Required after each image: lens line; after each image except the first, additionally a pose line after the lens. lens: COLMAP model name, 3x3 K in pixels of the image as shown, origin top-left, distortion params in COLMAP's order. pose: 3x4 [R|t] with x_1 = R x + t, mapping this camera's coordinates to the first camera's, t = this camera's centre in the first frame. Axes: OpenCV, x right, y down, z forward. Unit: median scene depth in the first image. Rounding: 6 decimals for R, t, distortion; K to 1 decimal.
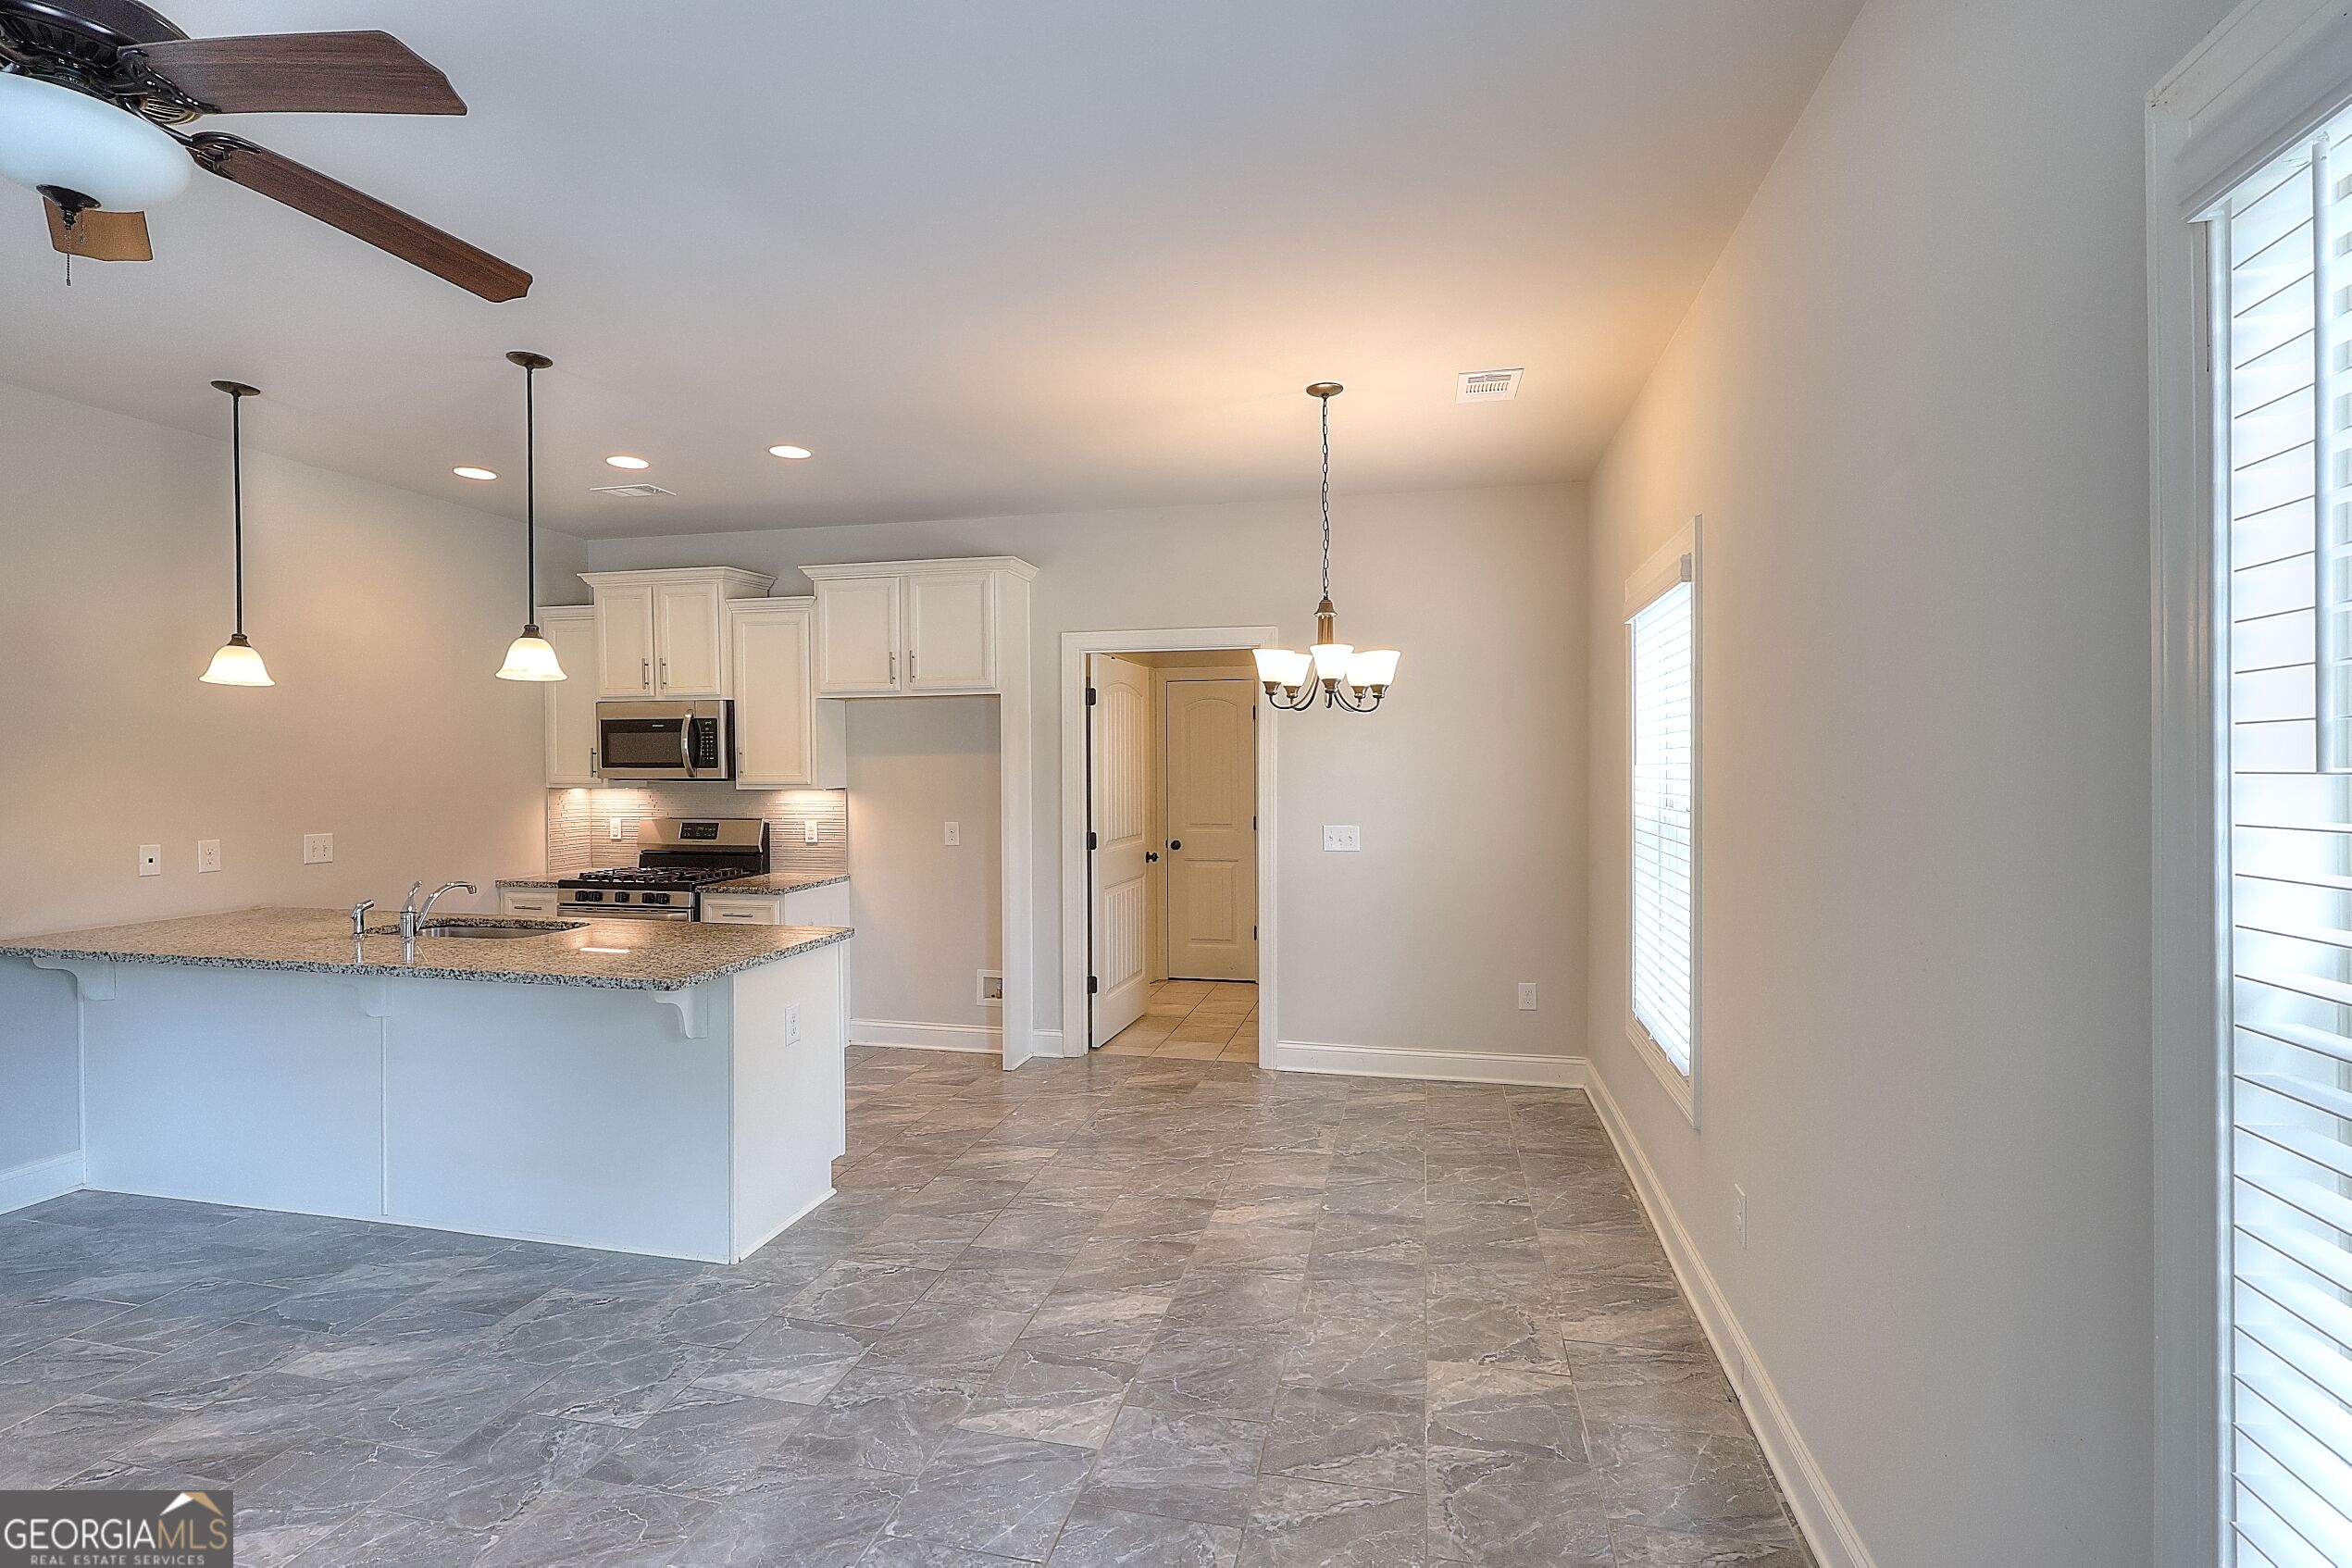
lens RADIAL K [[1084.5, 0, 1175.8], [0, 1084.5, 775.1], [0, 0, 1]] dist [-0.005123, 0.002365]
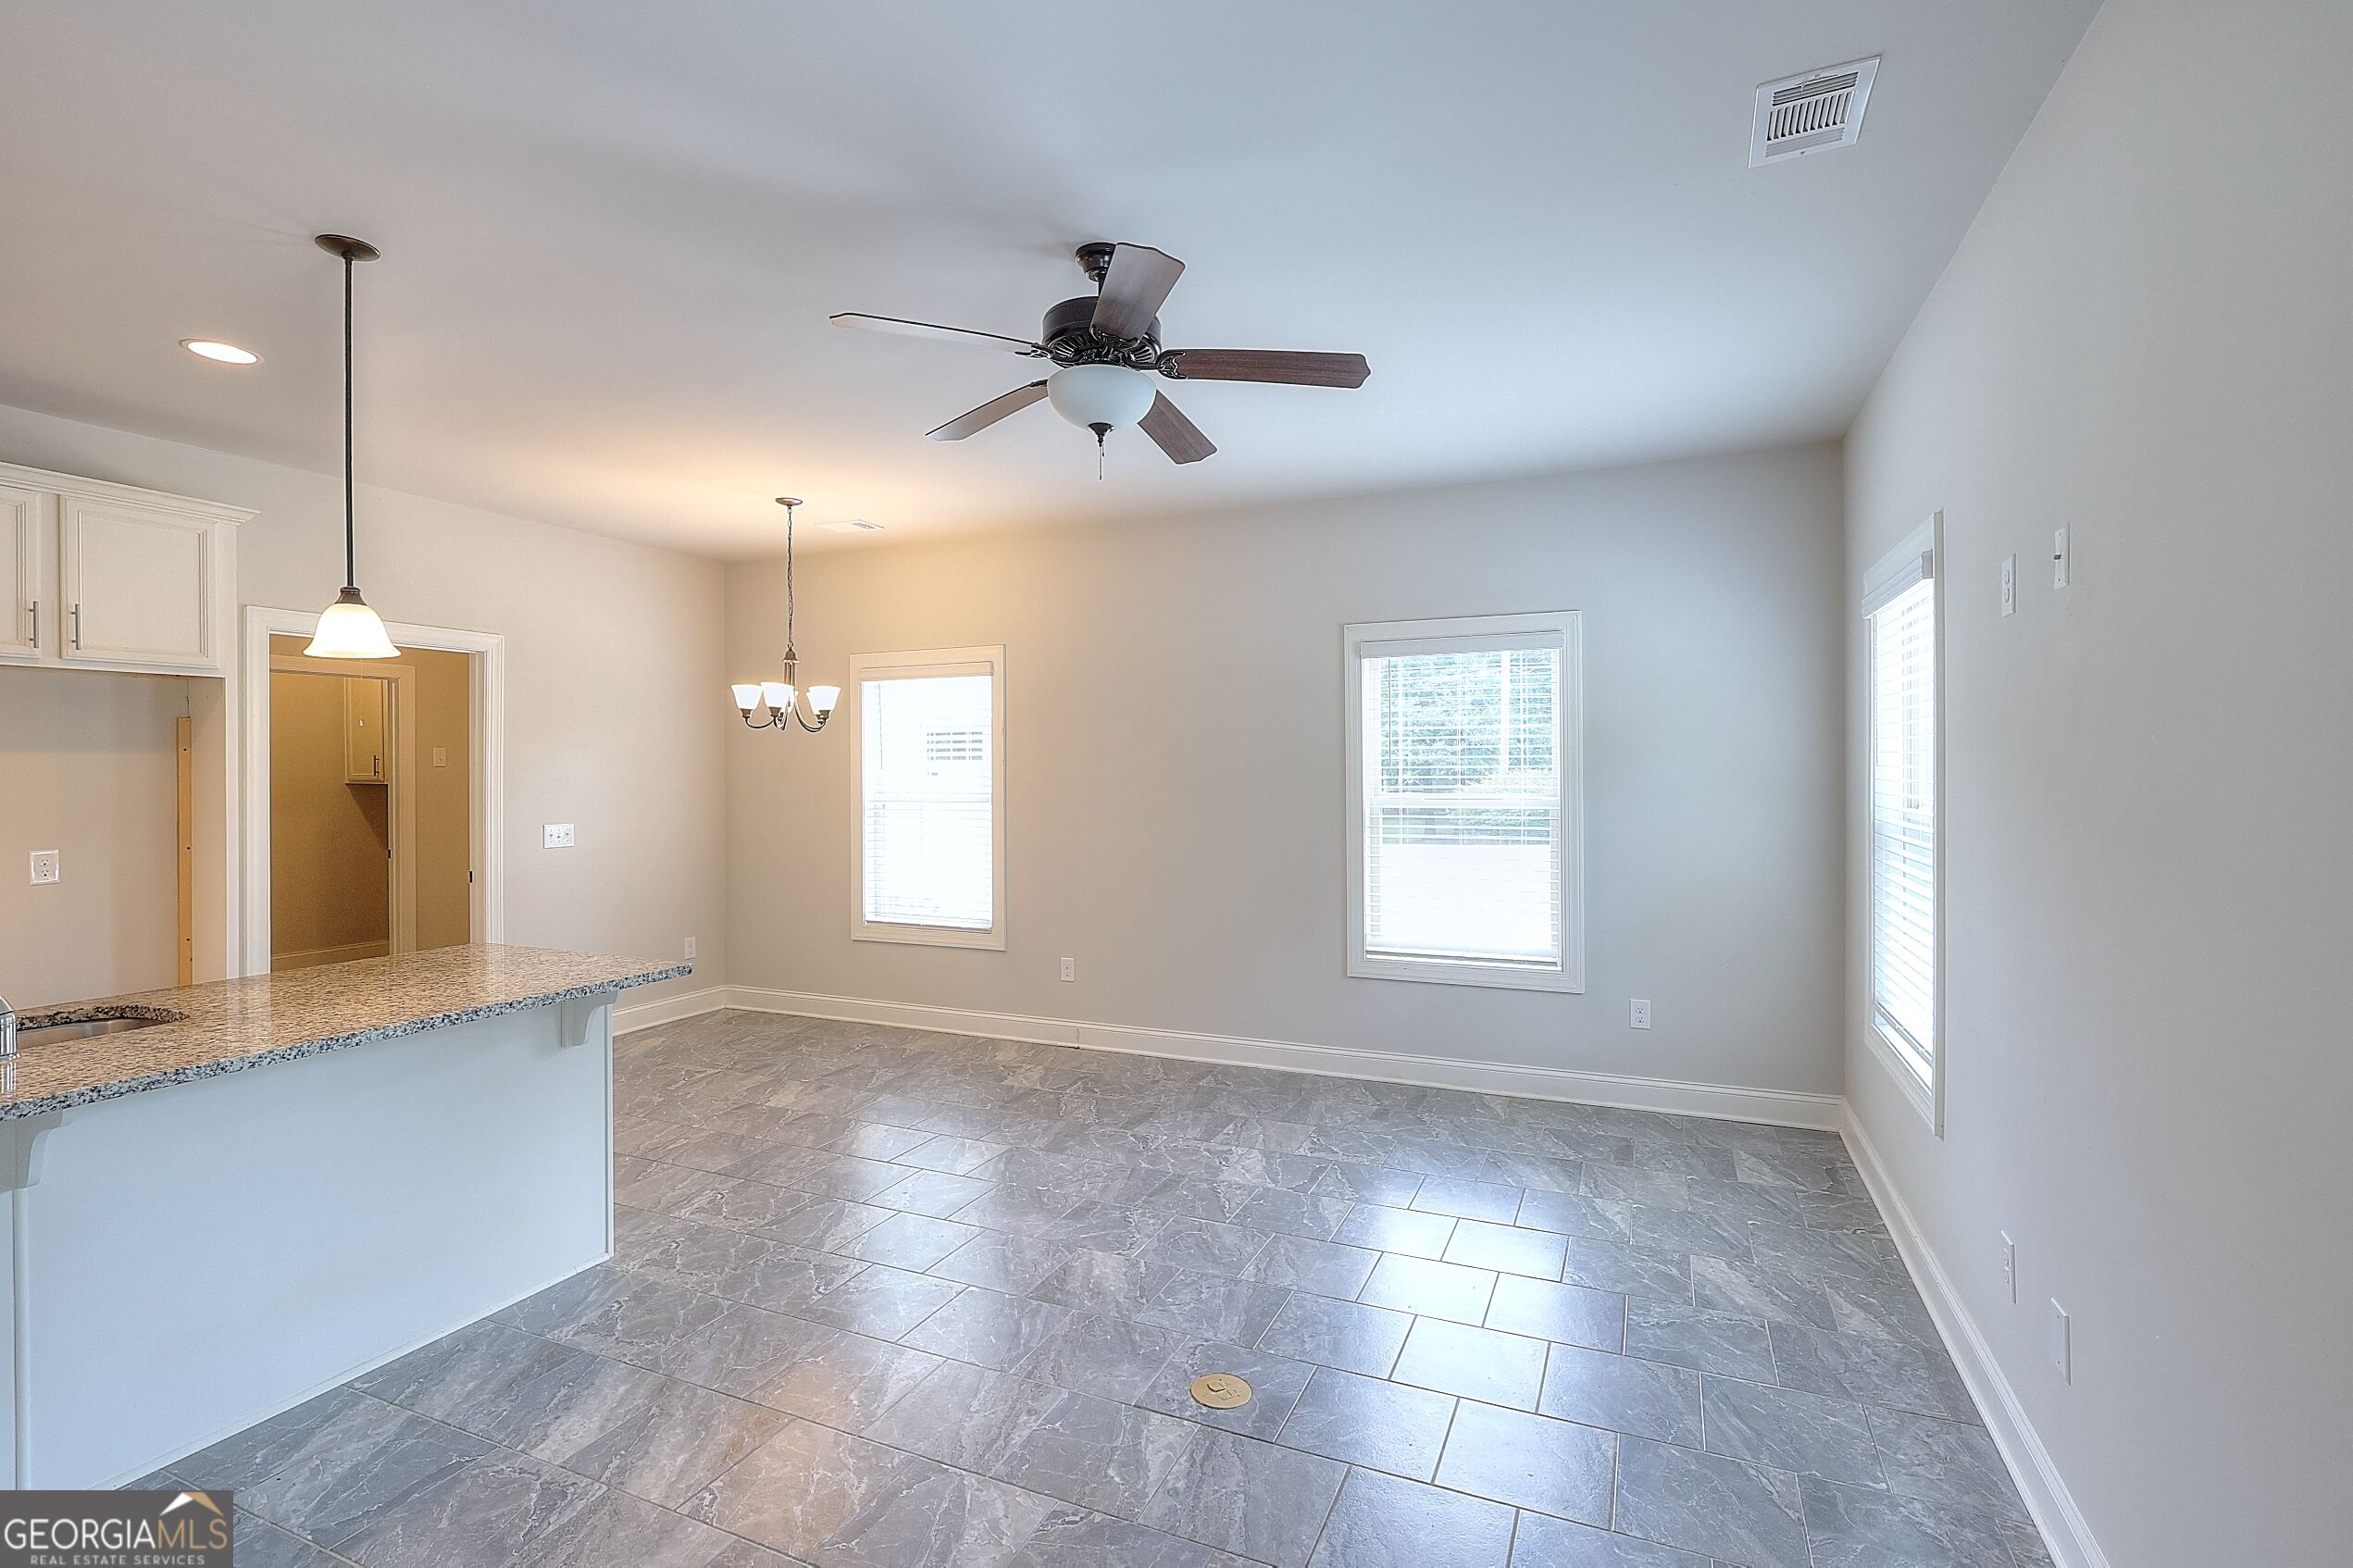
lens RADIAL K [[1082.0, 0, 1176.6], [0, 1082.0, 768.8], [0, 0, 1]] dist [-0.001613, 0.002598]
pose [[0.187157, 0.001700, 0.982329, -1.302483], [0.010261, 0.999941, -0.003685, 0.001086], [-0.982276, 0.010769, 0.187128, 0.280388]]
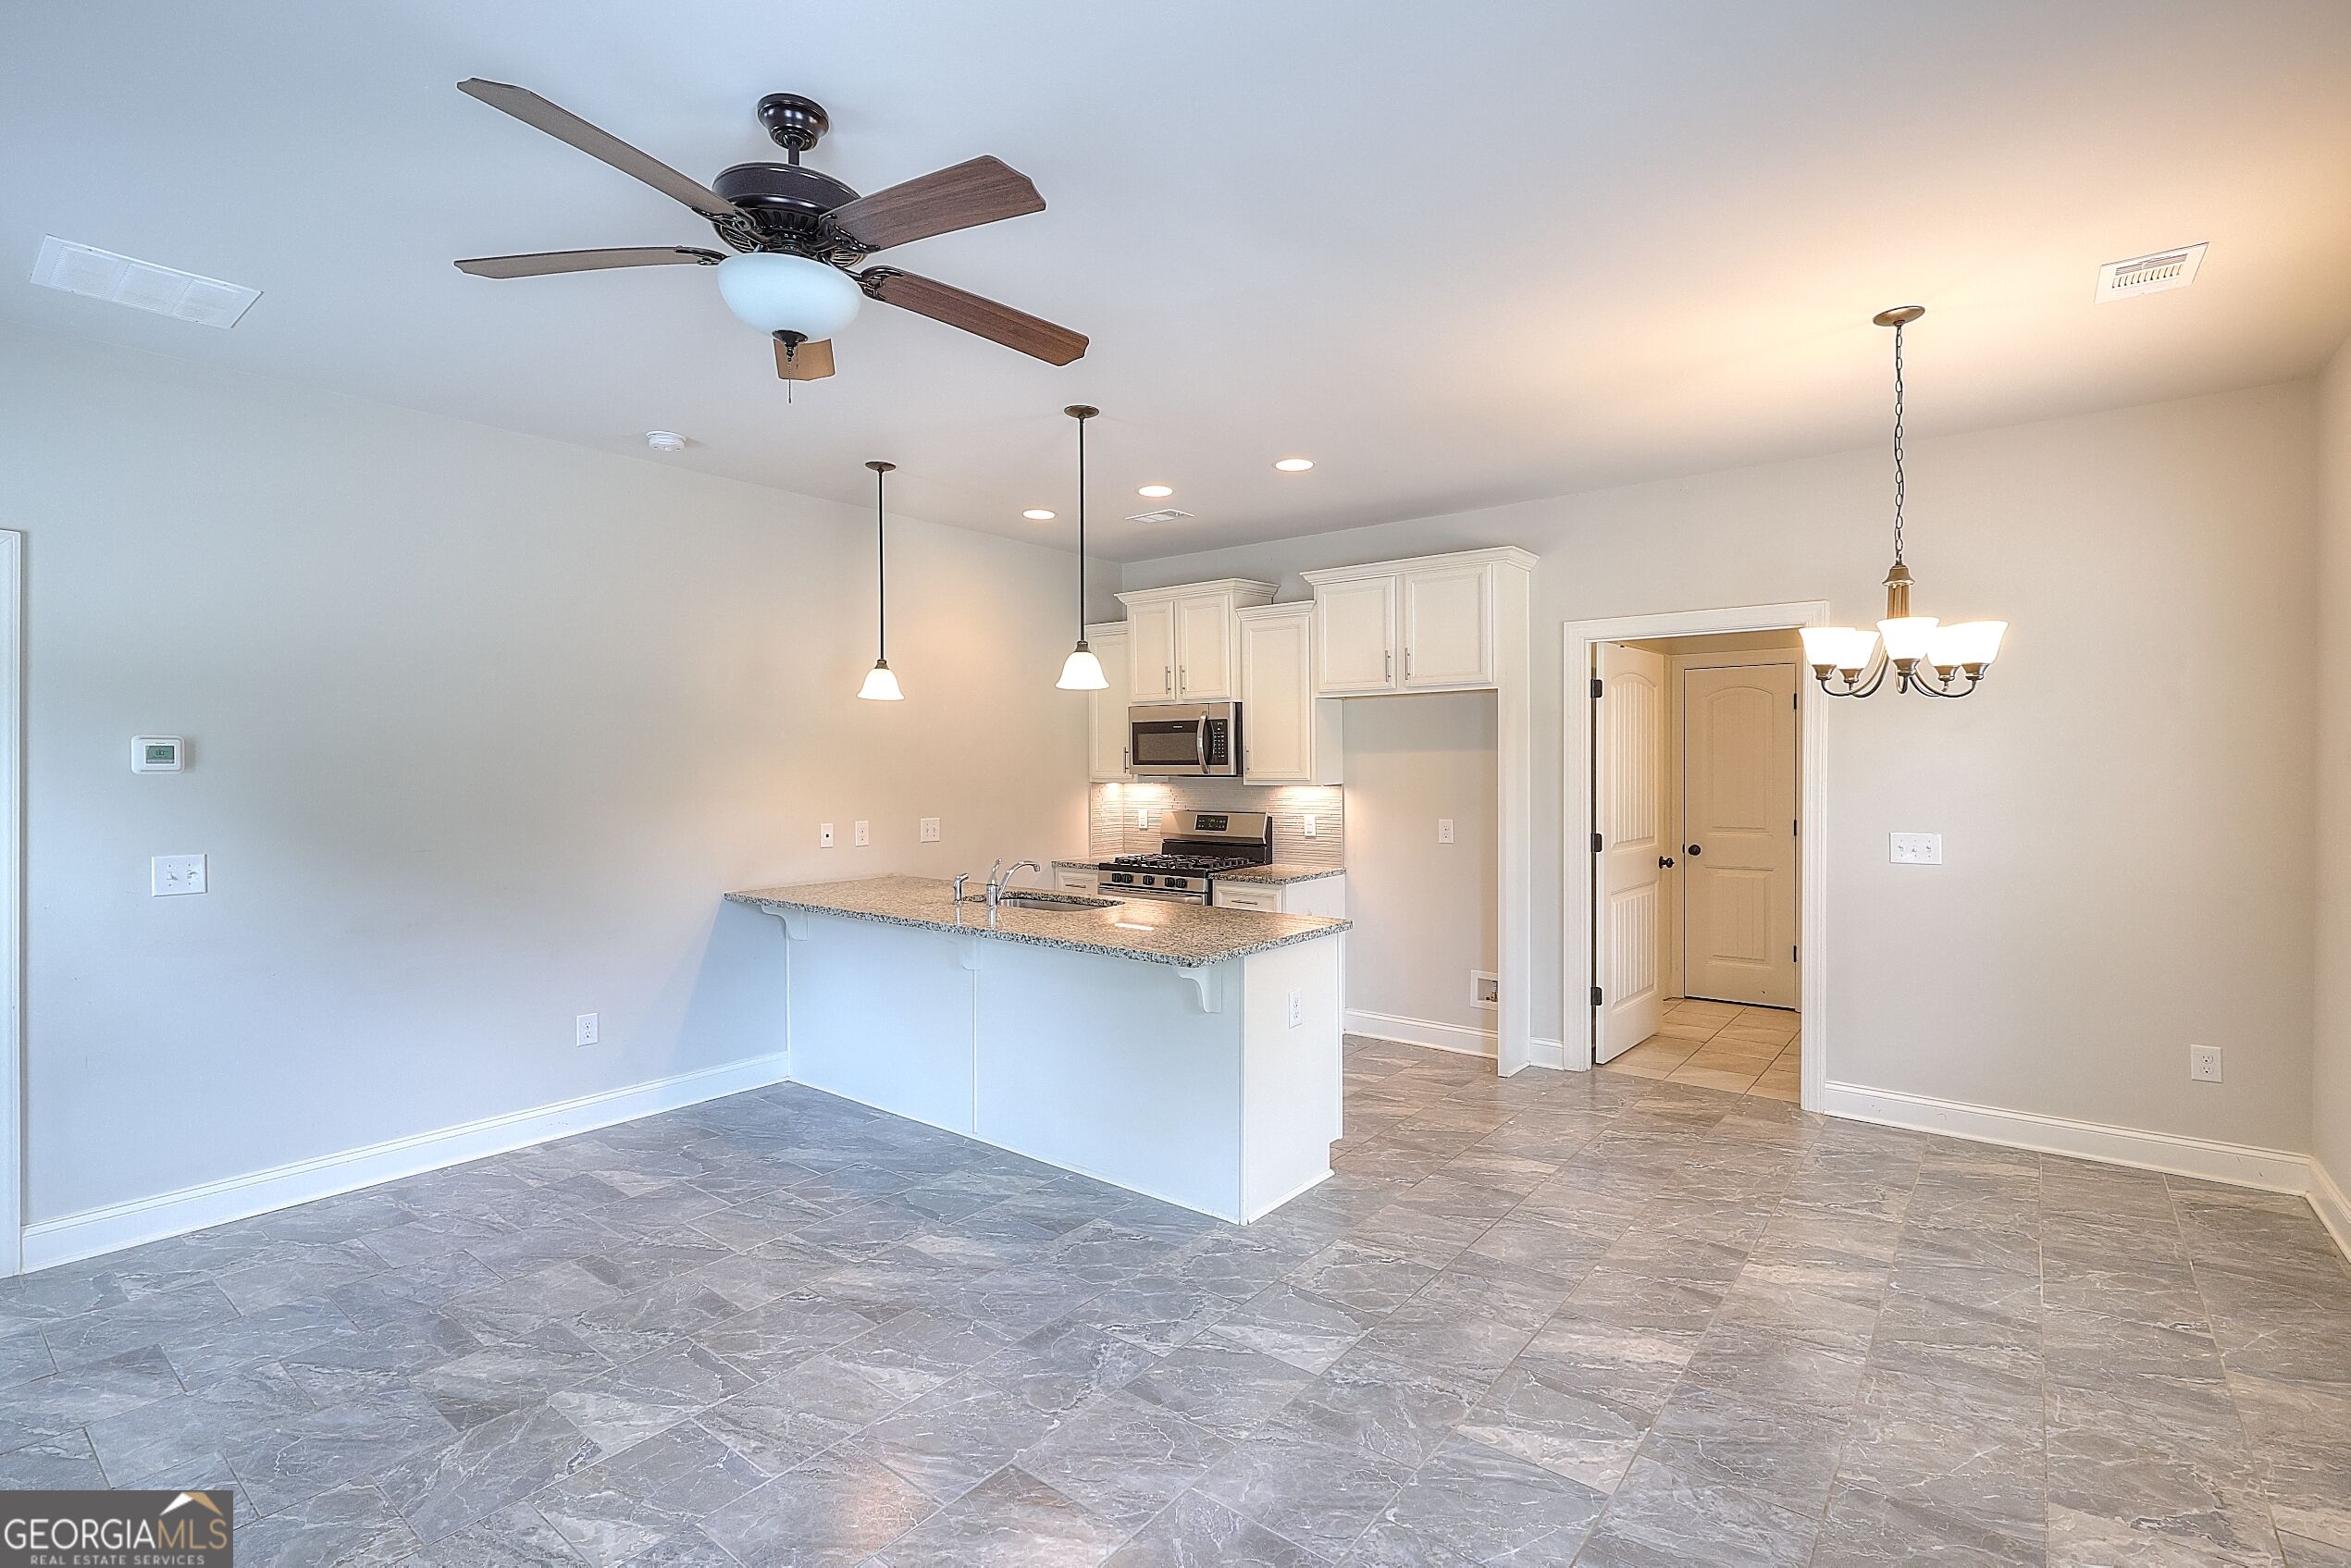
lens RADIAL K [[1083.9, 0, 1175.3], [0, 1083.9, 775.1], [0, 0, 1]] dist [-0.005123, 0.002365]
pose [[0.903071, 0.004105, -0.429472, -0.008648], [-0.002911, 0.999990, 0.003437, 0.000100], [0.429482, -0.001854, 0.903073, -0.001167]]
